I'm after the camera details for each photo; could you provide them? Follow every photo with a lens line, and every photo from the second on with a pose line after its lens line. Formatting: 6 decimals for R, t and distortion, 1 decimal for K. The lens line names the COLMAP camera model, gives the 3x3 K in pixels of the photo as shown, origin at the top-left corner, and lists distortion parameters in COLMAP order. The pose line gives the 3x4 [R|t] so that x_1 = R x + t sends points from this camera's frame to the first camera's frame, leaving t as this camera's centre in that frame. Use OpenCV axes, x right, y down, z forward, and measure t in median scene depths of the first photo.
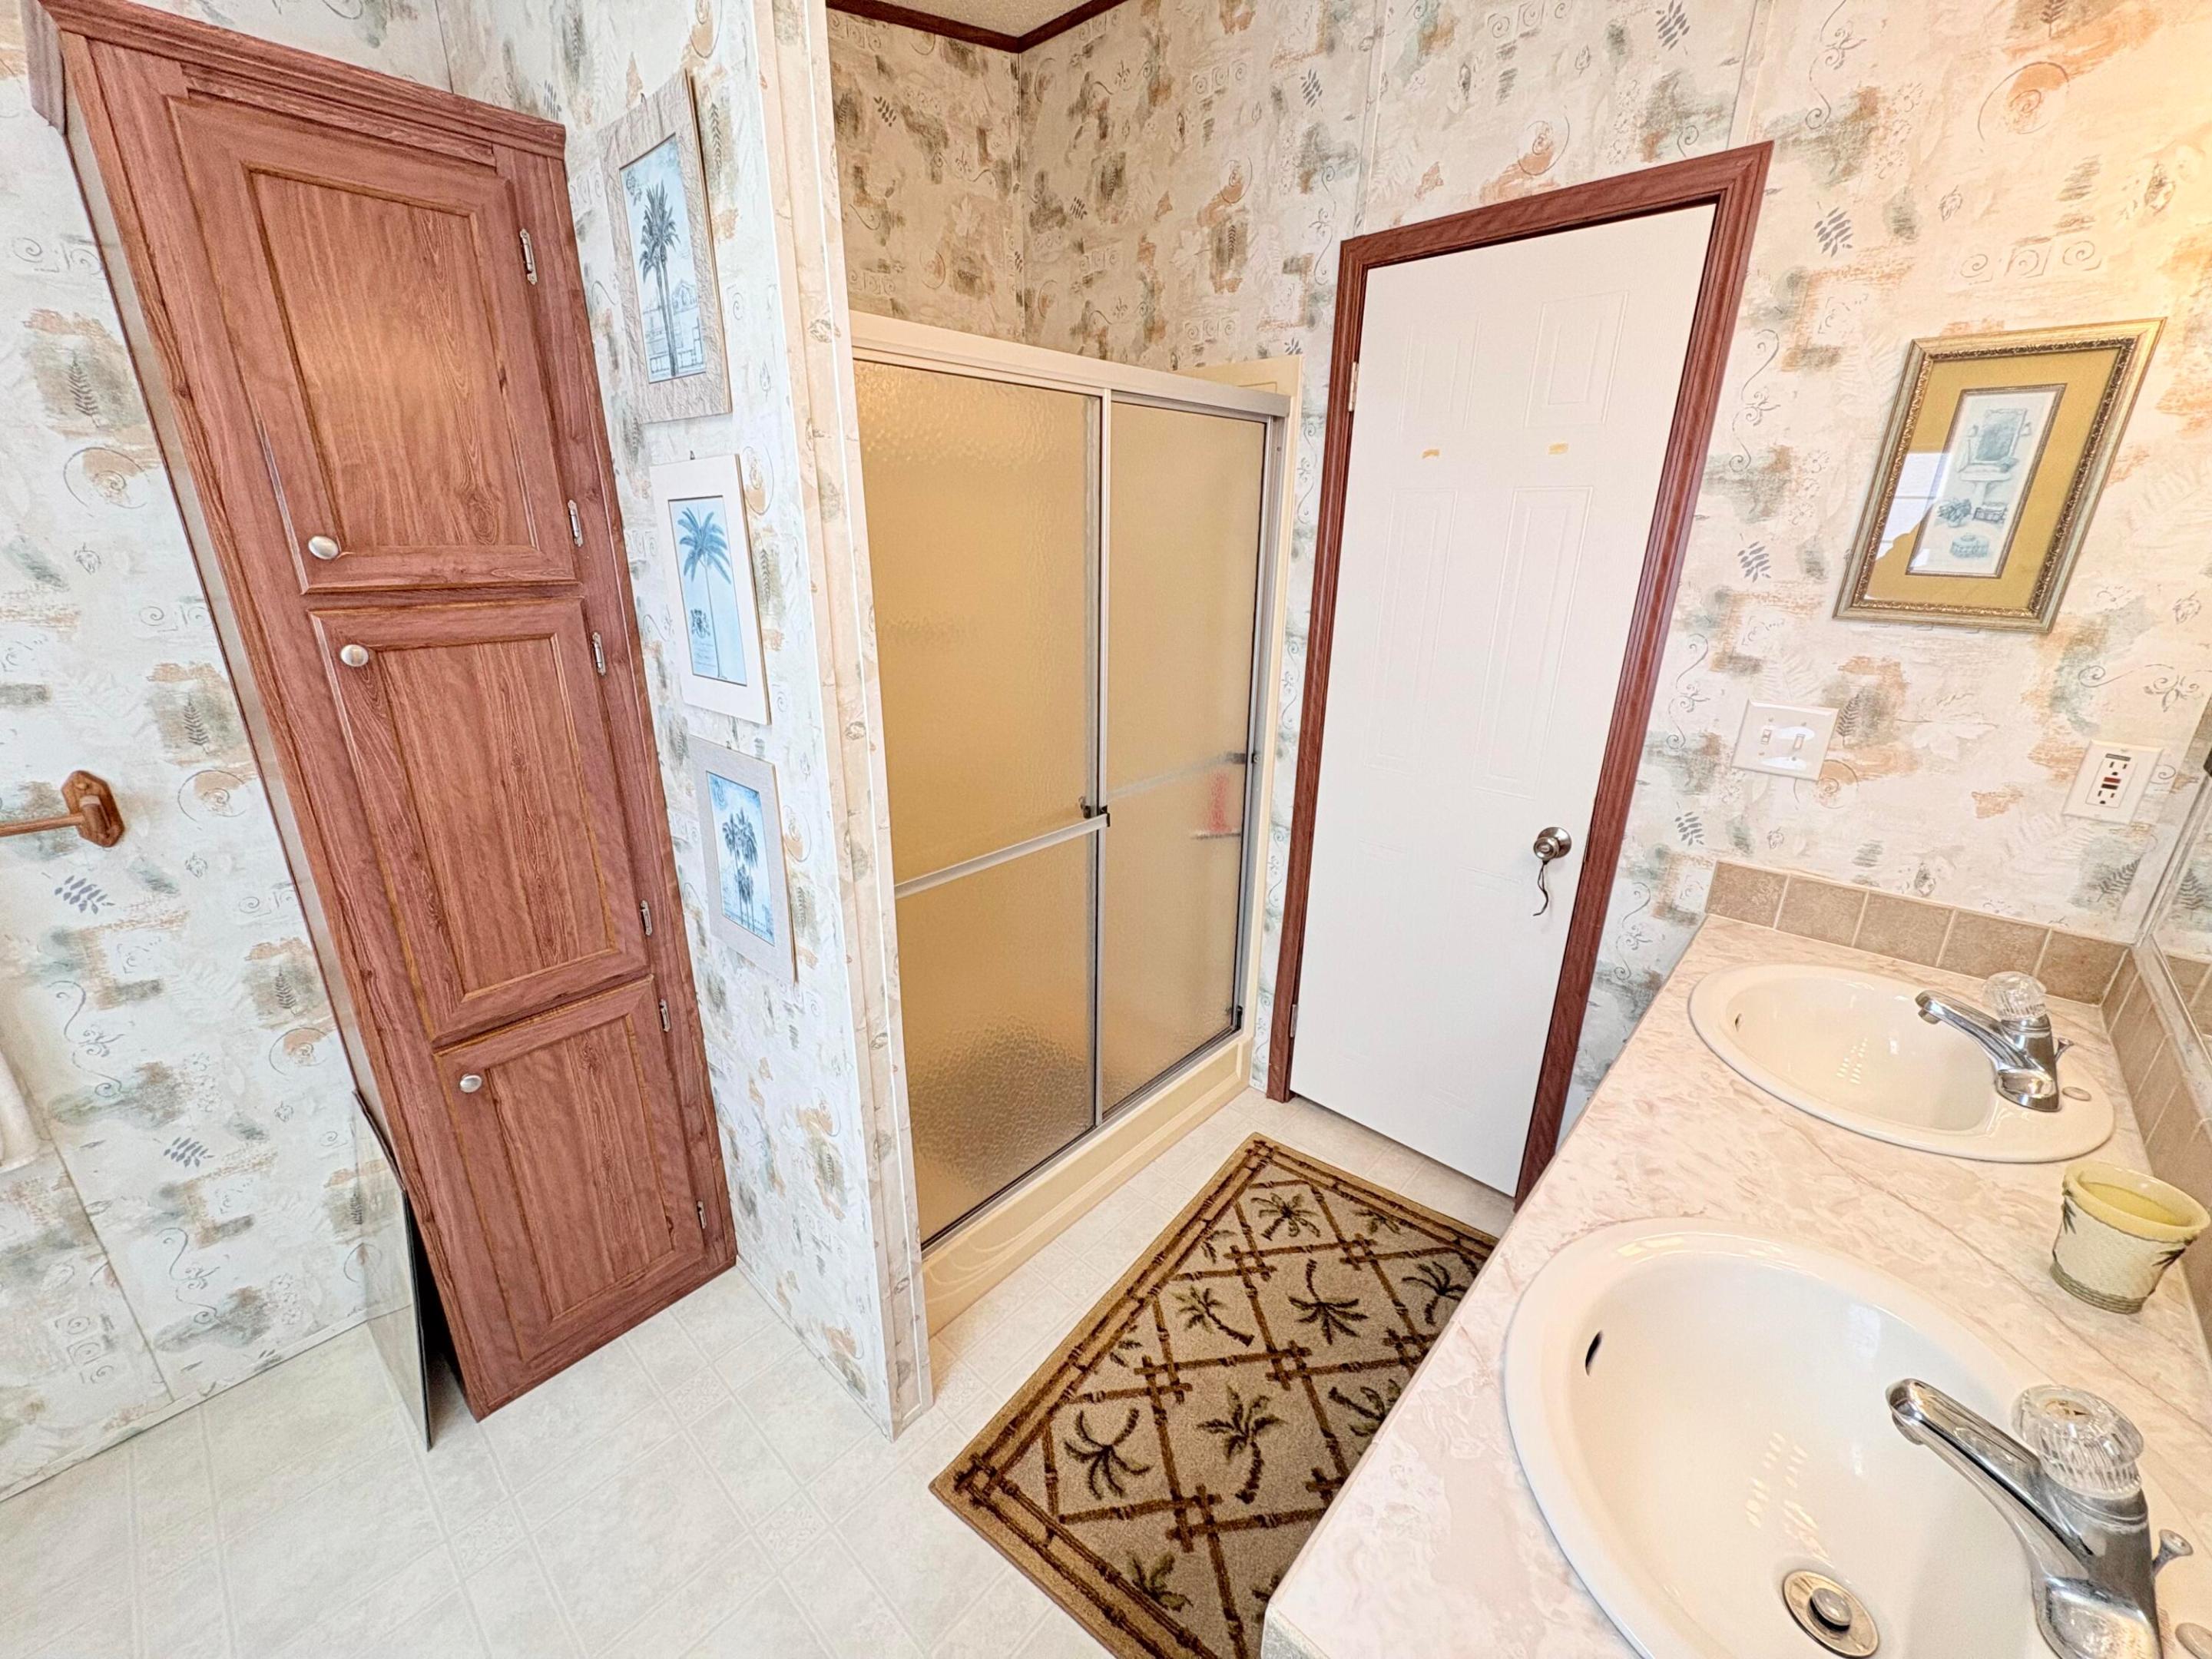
lens RADIAL K [[879.7, 0, 1106.2], [0, 879.7, 827.9], [0, 0, 1]] dist [-0.000230, -0.000015]
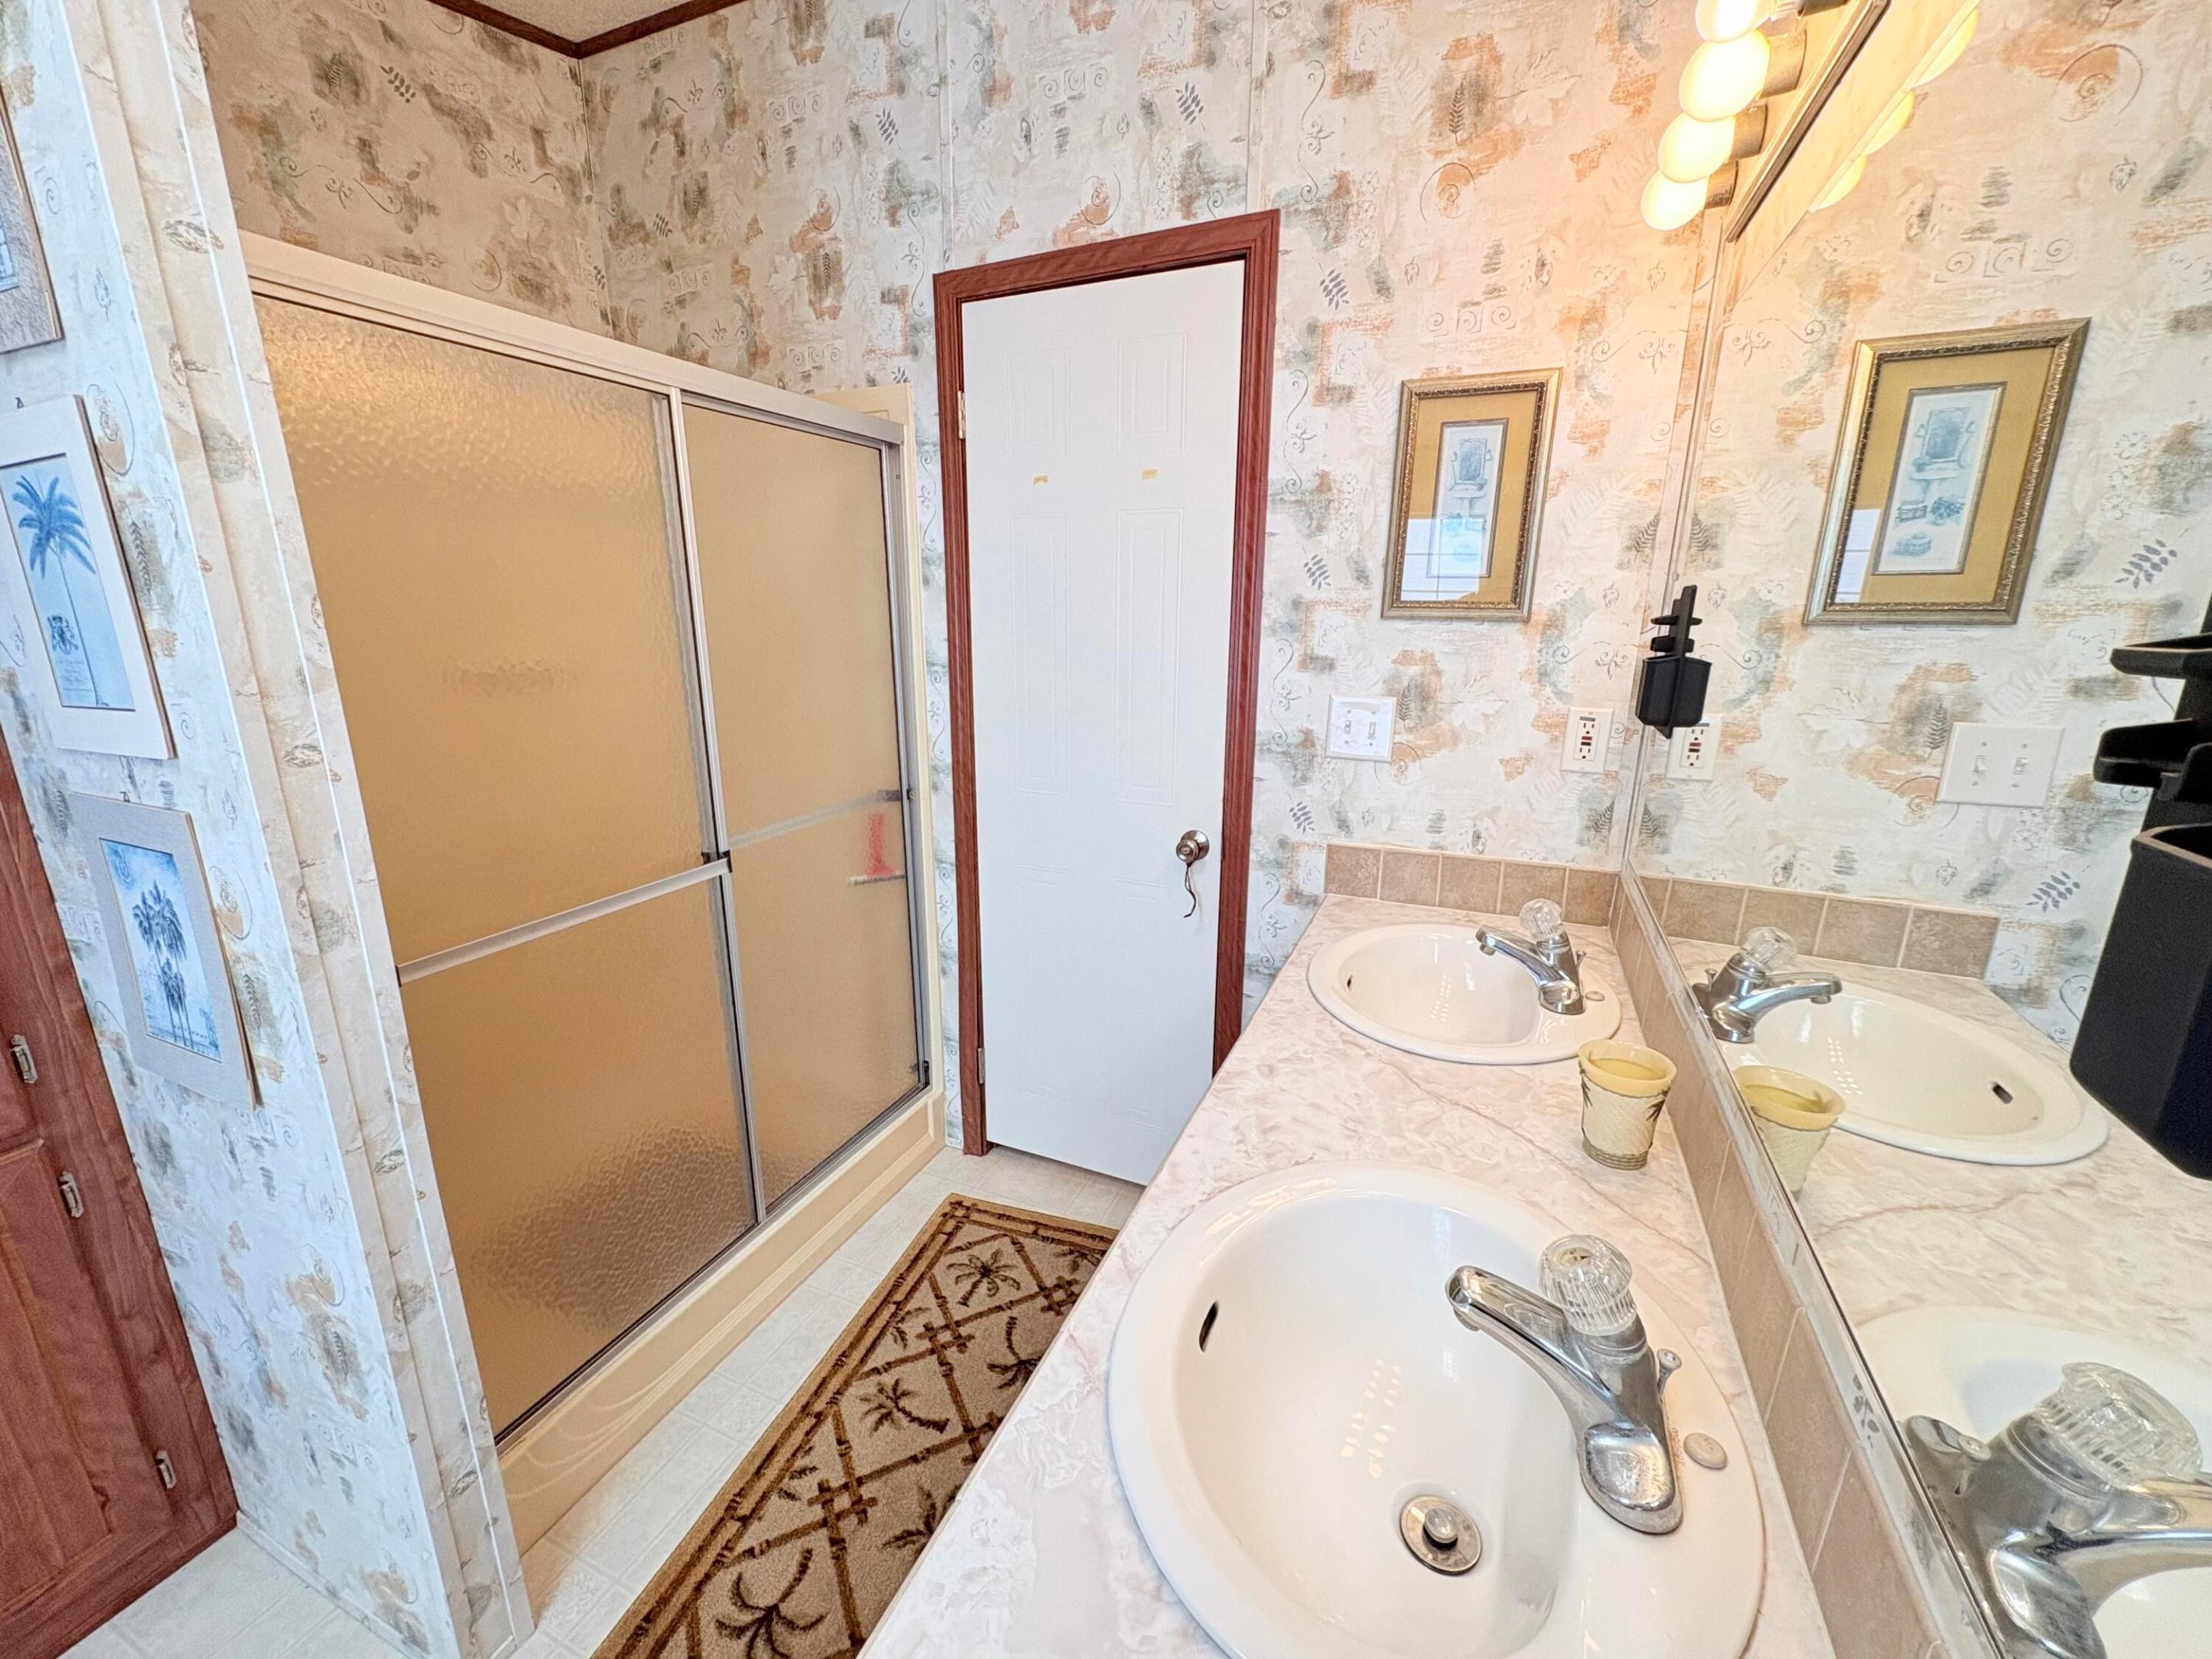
lens RADIAL K [[879.7, 0, 1106.2], [0, 879.7, 827.9], [0, 0, 1]] dist [-0.000230, -0.000015]
pose [[0.947733, -0.084950, 0.307547, 0.107708], [0.109734, 0.991887, -0.064175, 0.060994], [-0.299600, 0.094569, 0.949366, 0.047231]]
